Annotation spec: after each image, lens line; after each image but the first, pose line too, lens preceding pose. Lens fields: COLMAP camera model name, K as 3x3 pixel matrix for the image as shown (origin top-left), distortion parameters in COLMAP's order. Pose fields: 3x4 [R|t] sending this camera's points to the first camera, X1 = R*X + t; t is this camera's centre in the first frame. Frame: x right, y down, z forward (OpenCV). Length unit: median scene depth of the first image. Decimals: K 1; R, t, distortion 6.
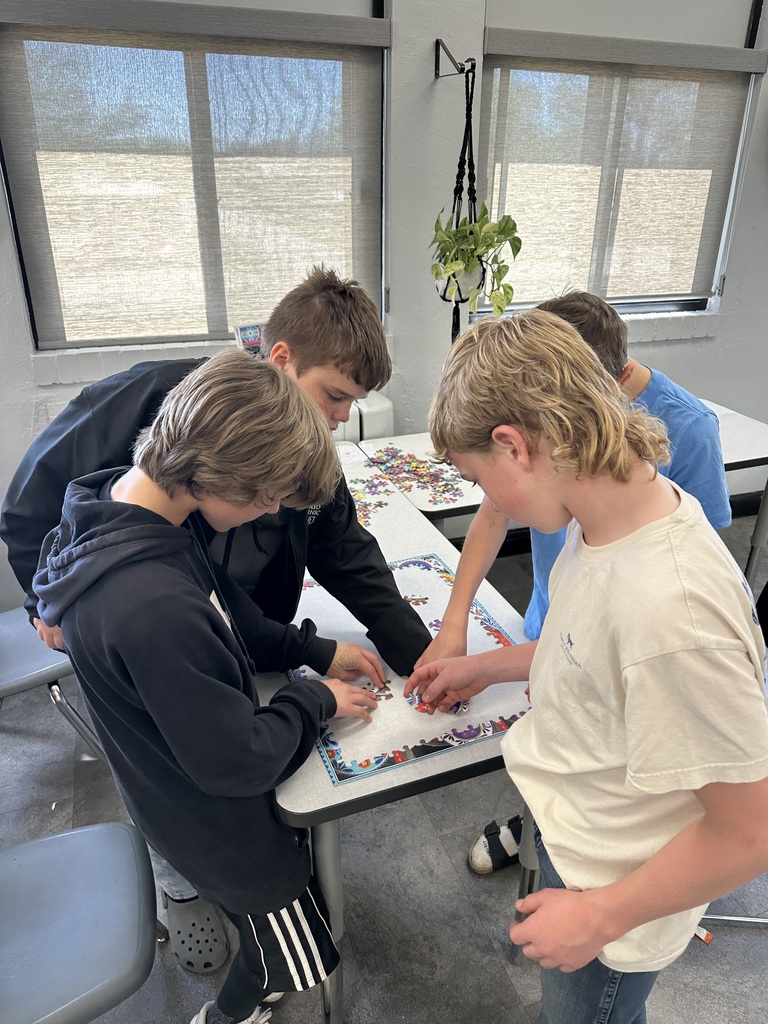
lens RADIAL K [[730.2, 0, 384.6], [0, 730.2, 514.8], [0, 0, 1]] dist [0.000215, -0.010429]
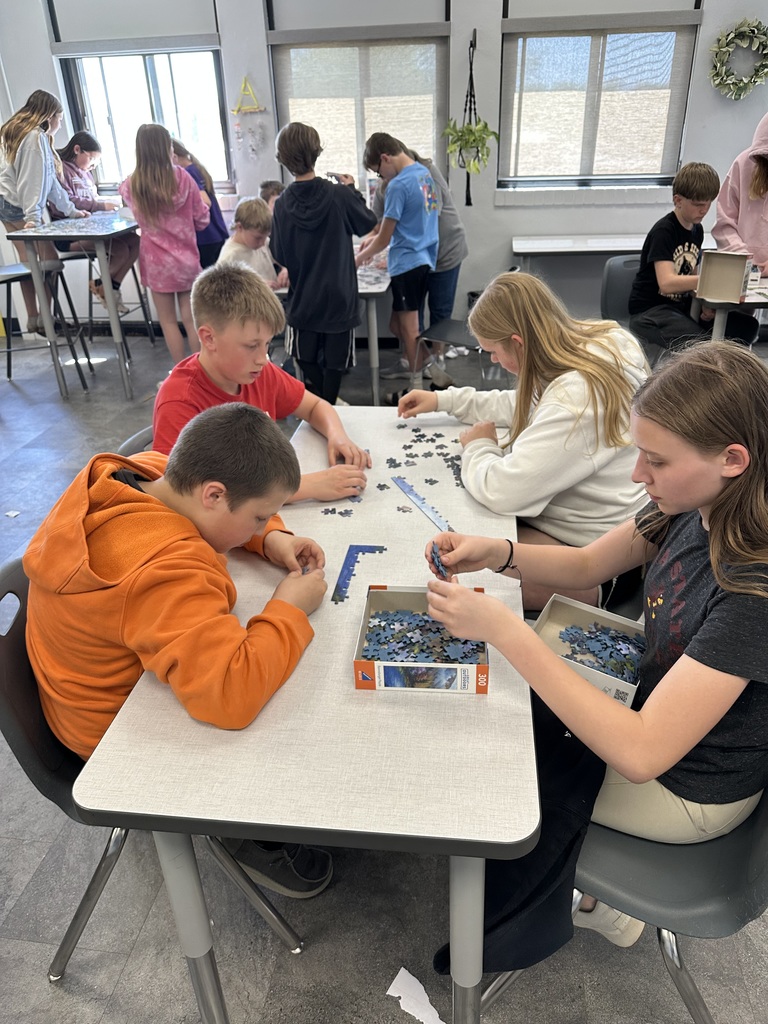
lens RADIAL K [[730.2, 0, 383.6], [0, 730.2, 510.5], [0, 0, 1]] dist [0.000215, -0.010429]
pose [[0.877605, 0.198656, -0.436286, 0.848483], [-0.167292, 0.979794, 0.109620, 0.380040], [0.449248, -0.023216, 0.893106, -0.768354]]
